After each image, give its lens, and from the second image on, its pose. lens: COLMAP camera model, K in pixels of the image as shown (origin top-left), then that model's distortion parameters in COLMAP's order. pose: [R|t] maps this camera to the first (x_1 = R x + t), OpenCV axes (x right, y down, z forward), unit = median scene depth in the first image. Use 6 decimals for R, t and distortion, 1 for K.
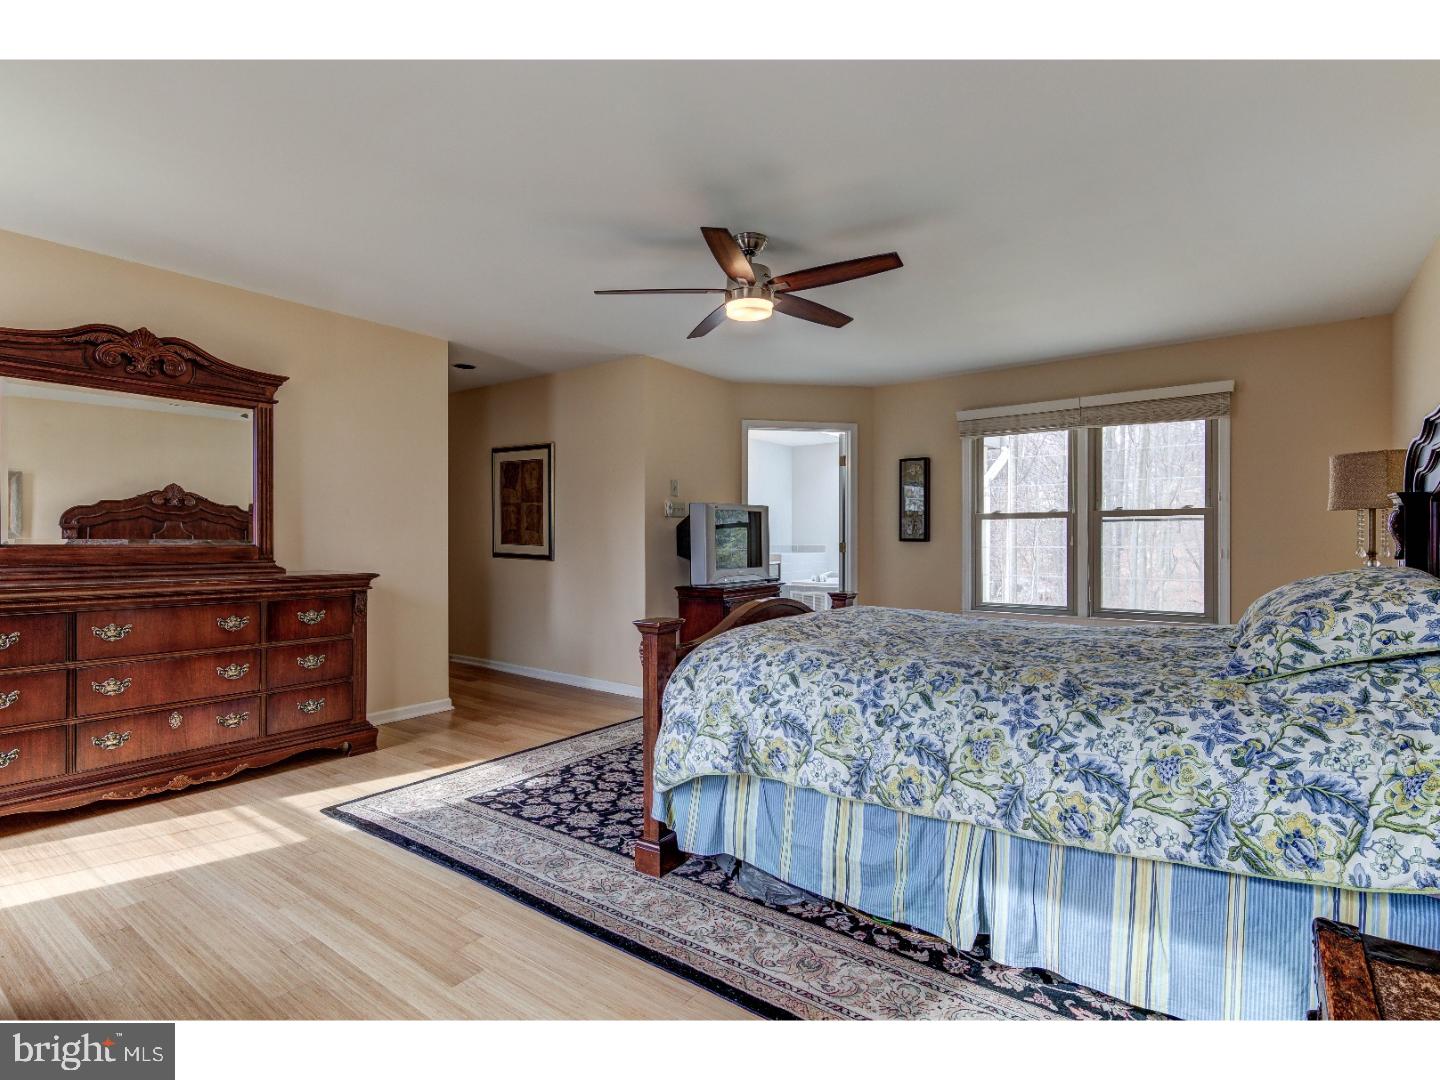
lens RADIAL K [[721.6, 0, 724.8], [0, 721.6, 546.7], [0, 0, 1]] dist [0.017227, -0.004633]
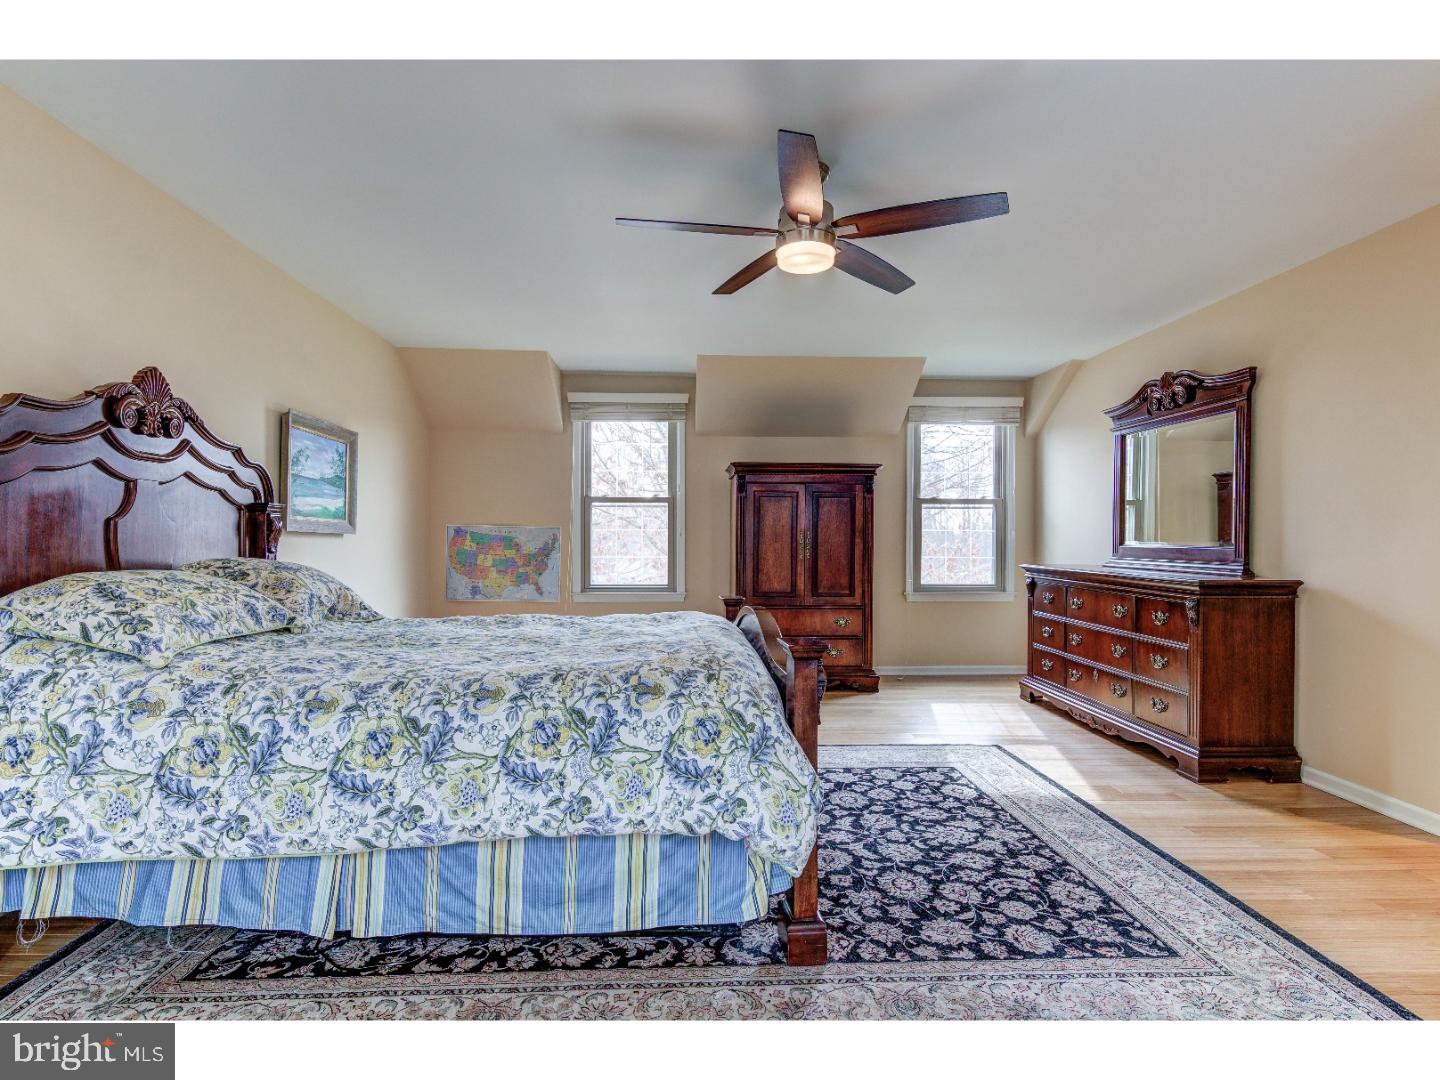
lens RADIAL K [[721.6, 0, 722.4], [0, 721.6, 537.2], [0, 0, 1]] dist [0.017227, -0.004633]
pose [[-0.780467, -0.010670, -0.625106, 0.608717], [-0.009582, 0.999941, -0.005105, -0.005661], [0.625124, 0.002006, -0.780523, 1.568151]]
